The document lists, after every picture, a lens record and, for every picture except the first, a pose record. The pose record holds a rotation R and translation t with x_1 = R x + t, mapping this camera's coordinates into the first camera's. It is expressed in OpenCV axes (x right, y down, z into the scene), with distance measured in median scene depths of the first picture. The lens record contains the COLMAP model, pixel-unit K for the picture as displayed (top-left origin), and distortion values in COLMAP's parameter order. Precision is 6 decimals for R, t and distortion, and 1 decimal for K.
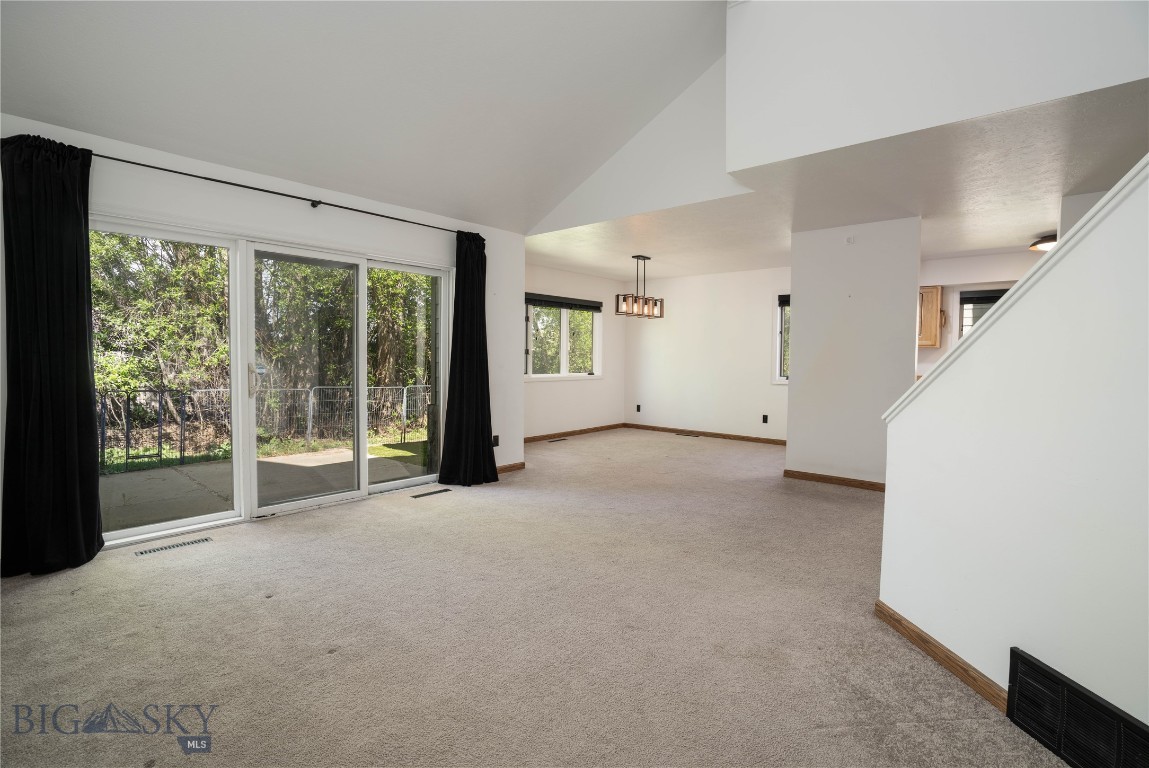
lens RADIAL K [[544.7, 0, 577.3], [0, 544.7, 373.1], [0, 0, 1]] dist [-0.038824, 0.010390]
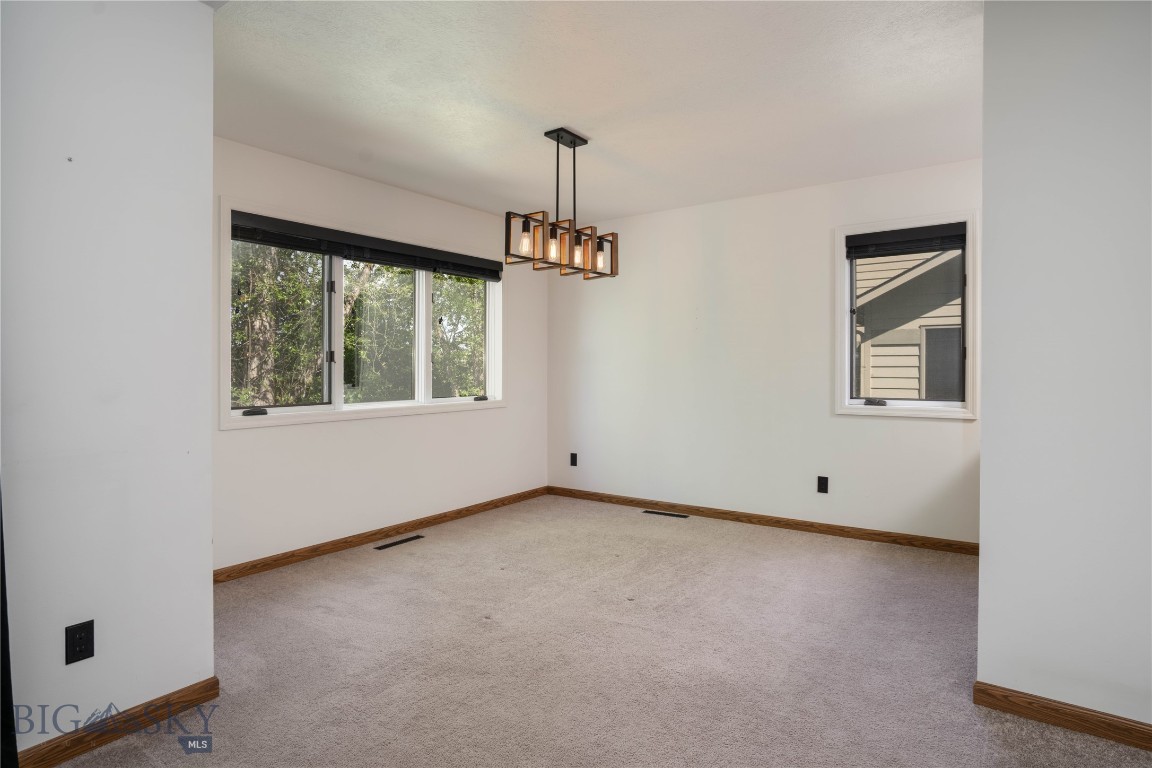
lens RADIAL K [[602.2, 0, 574.0], [0, 602.2, 383.0], [0, 0, 1]] dist [0.000170, -0.000022]
pose [[0.995976, -0.015113, 0.088337, 0.071439], [0.015628, 0.999865, -0.005142, -0.010239], [-0.088247, 0.006502, 0.996077, 0.470524]]
